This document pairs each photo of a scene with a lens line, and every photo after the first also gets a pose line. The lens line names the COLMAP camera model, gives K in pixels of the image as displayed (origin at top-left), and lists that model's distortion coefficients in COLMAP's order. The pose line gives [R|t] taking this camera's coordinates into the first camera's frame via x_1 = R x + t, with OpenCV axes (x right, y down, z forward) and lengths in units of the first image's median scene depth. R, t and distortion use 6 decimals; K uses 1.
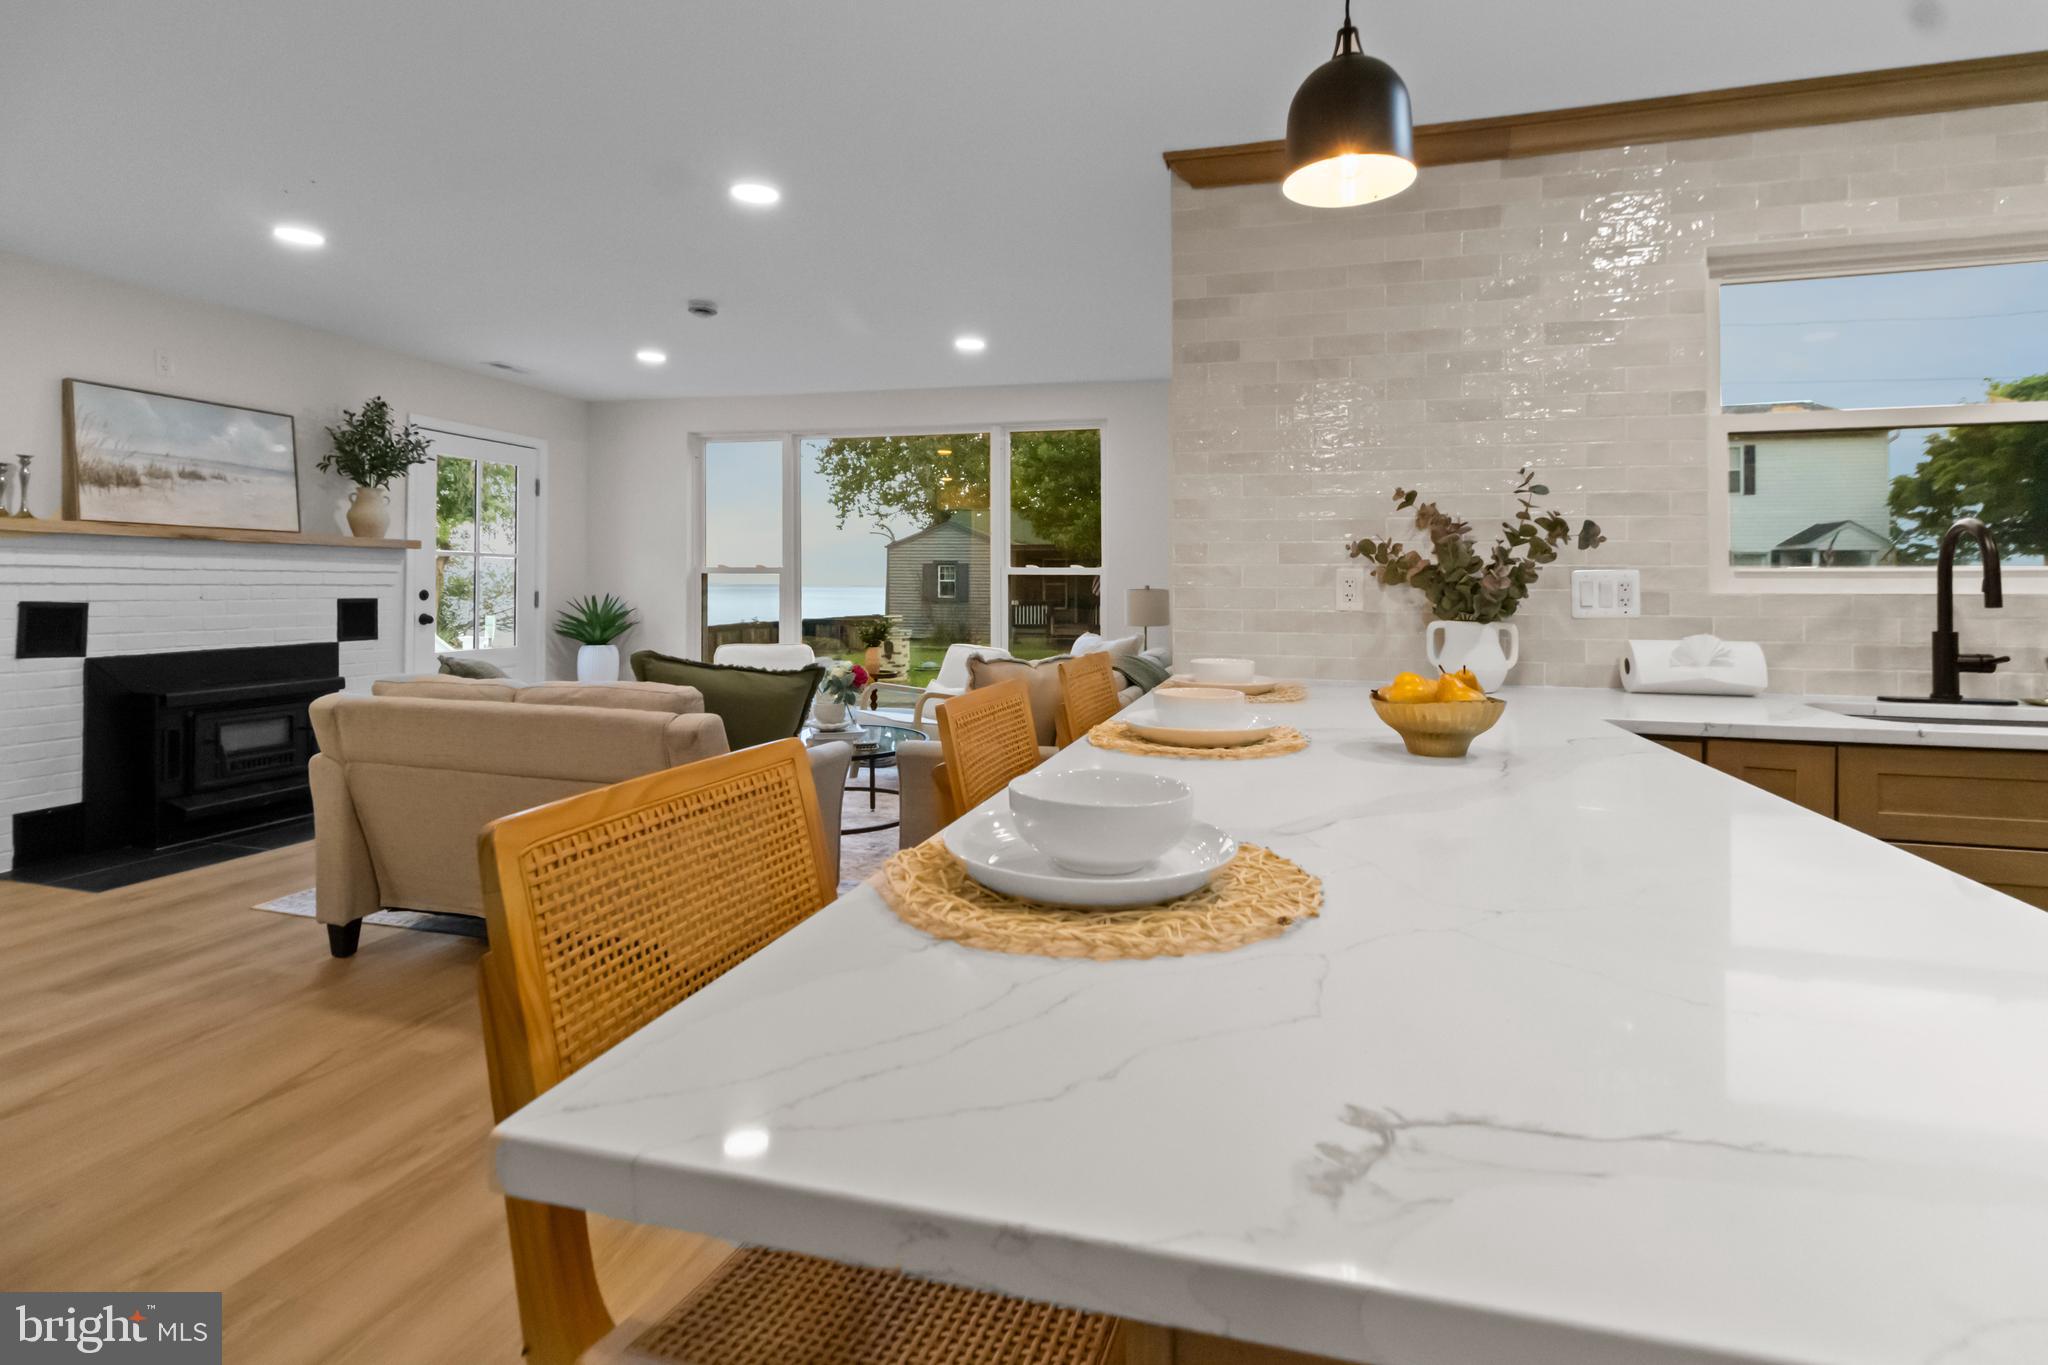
lens RADIAL K [[963.4, 0, 1053.1], [0, 963.4, 584.1], [0, 0, 1]] dist [0.001156, -0.000282]
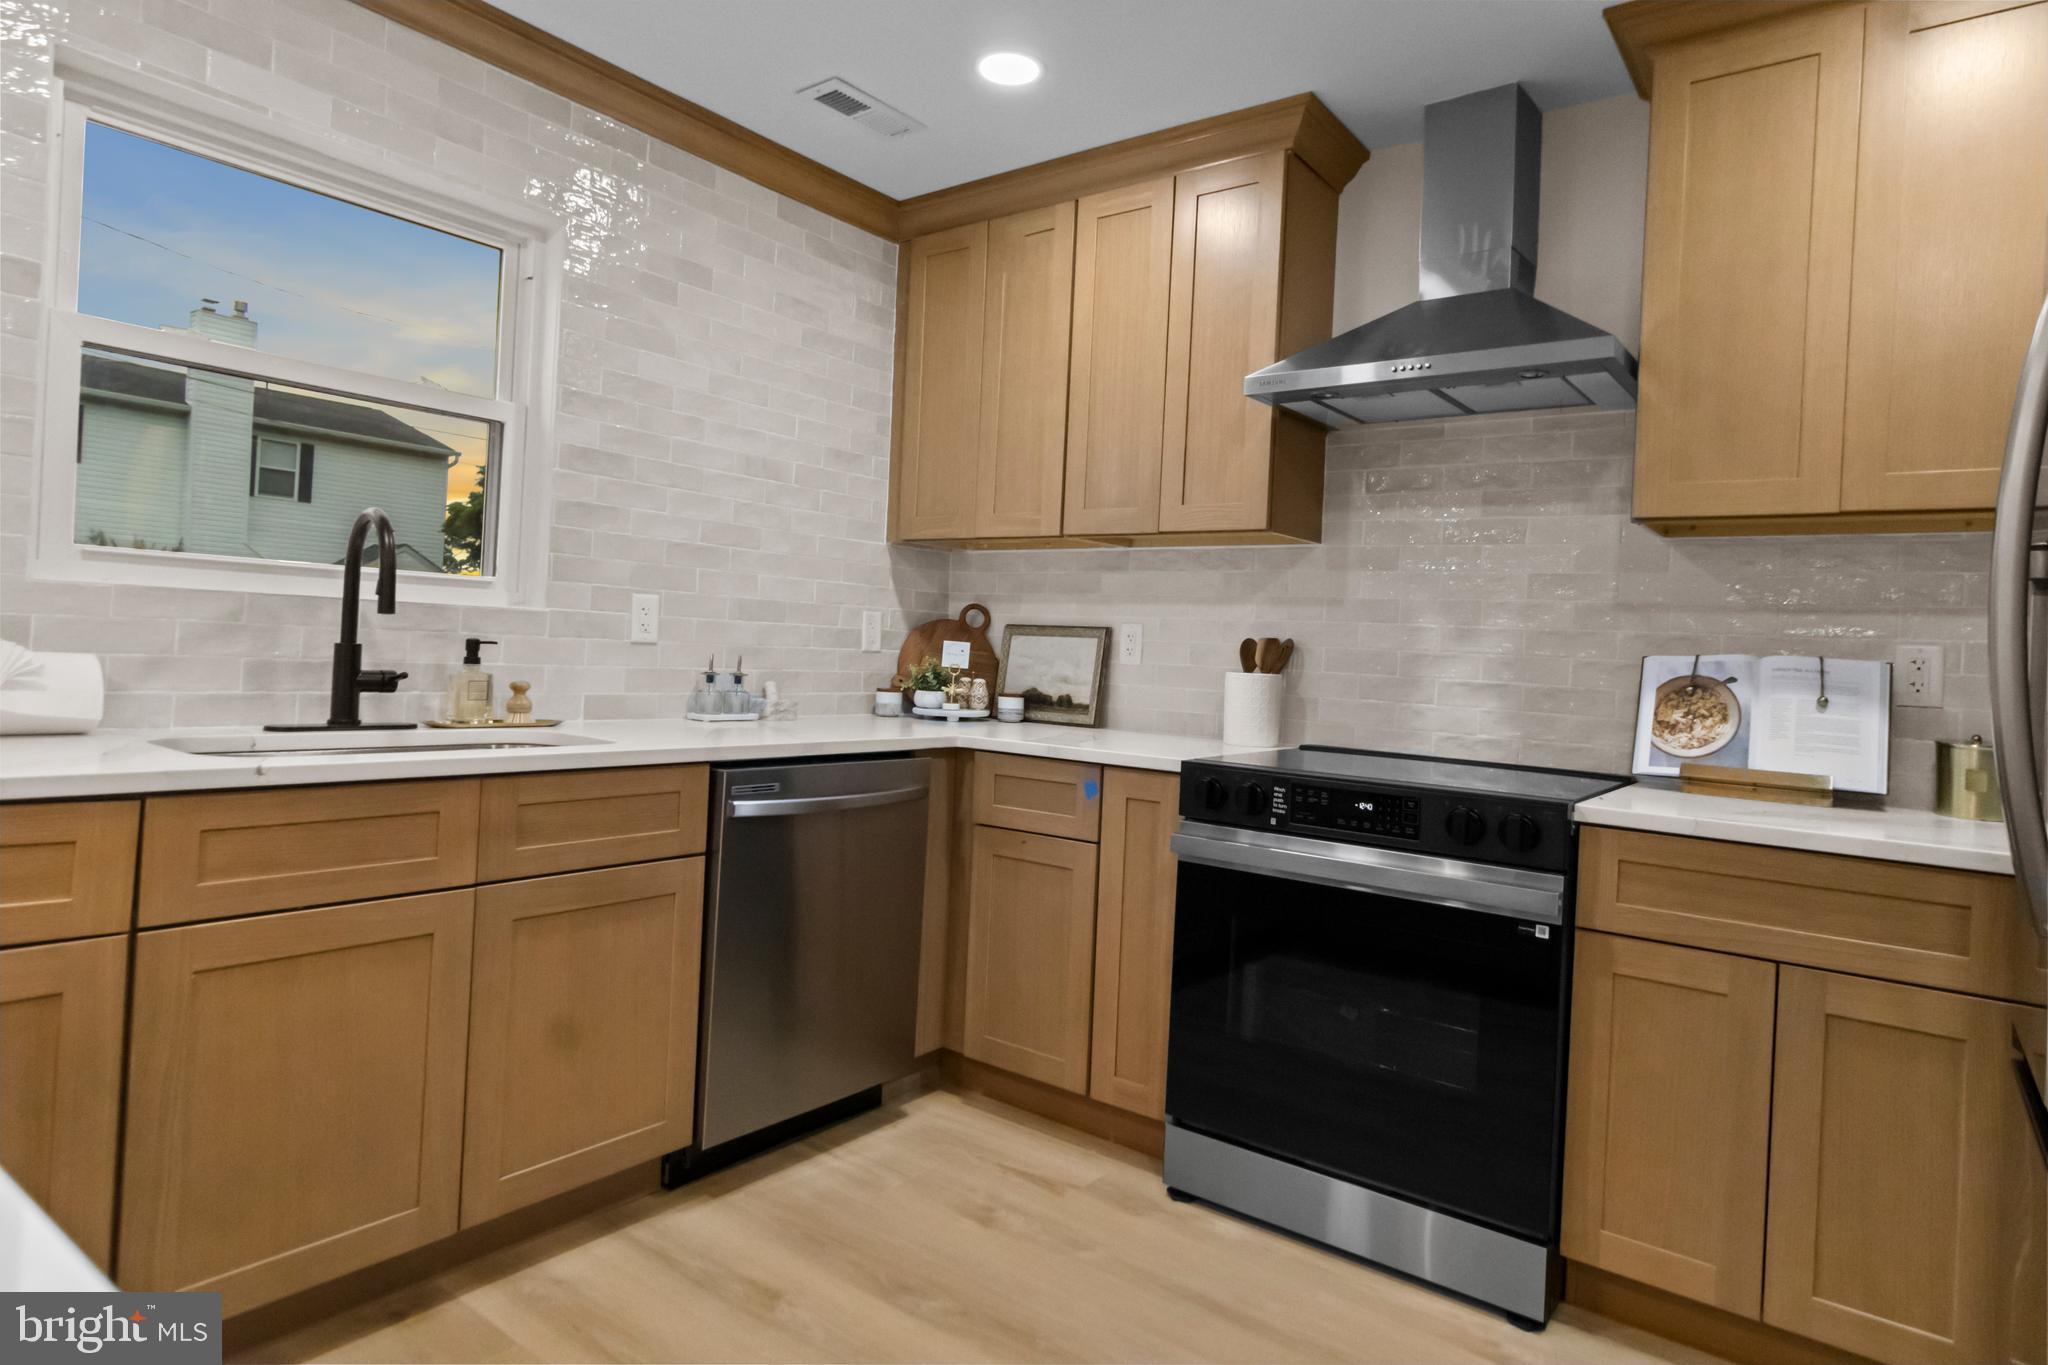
lens RADIAL K [[1146.3, 0, 1060.4], [0, 1146.3, 649.0], [0, 0, 1]] dist [0.002388, 0.001152]
pose [[0.358937, 0.017135, 0.933205, 0.121897], [-0.051133, 0.998691, 0.001329, 0.011591], [-0.931960, -0.048195, 0.359343, 0.042895]]
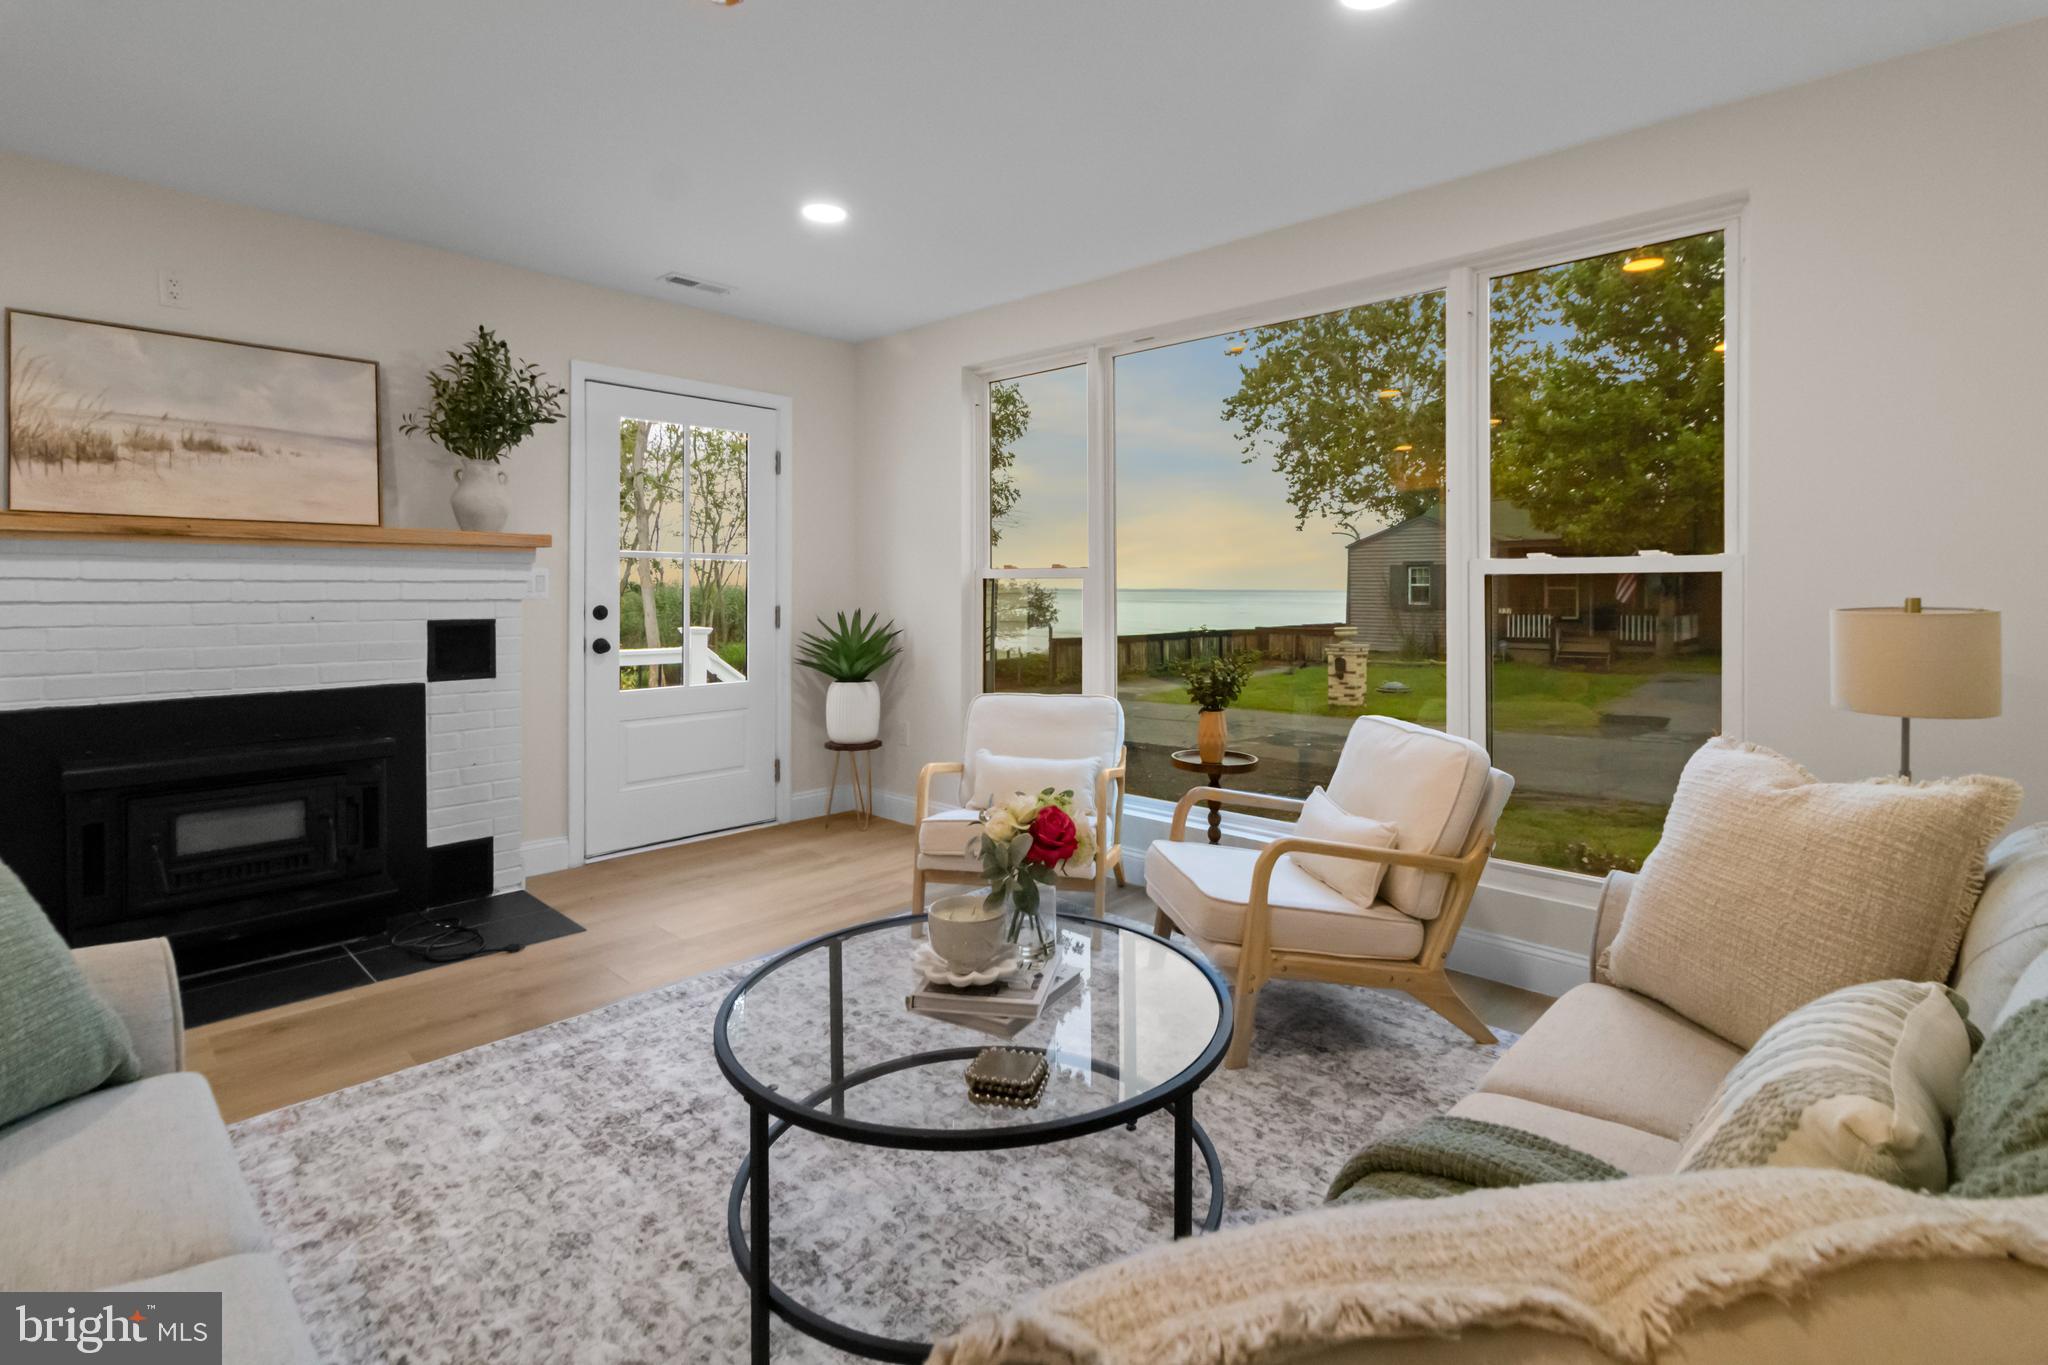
lens RADIAL K [[962.3, 0, 1049.0], [0, 962.3, 593.2], [0, 0, 1]] dist [-0.000935, 0.000073]
pose [[0.884922, -0.002975, -0.465729, -0.025787], [0.005194, 0.999980, 0.003483, -0.005224], [0.465710, -0.005501, 0.884921, 0.698454]]
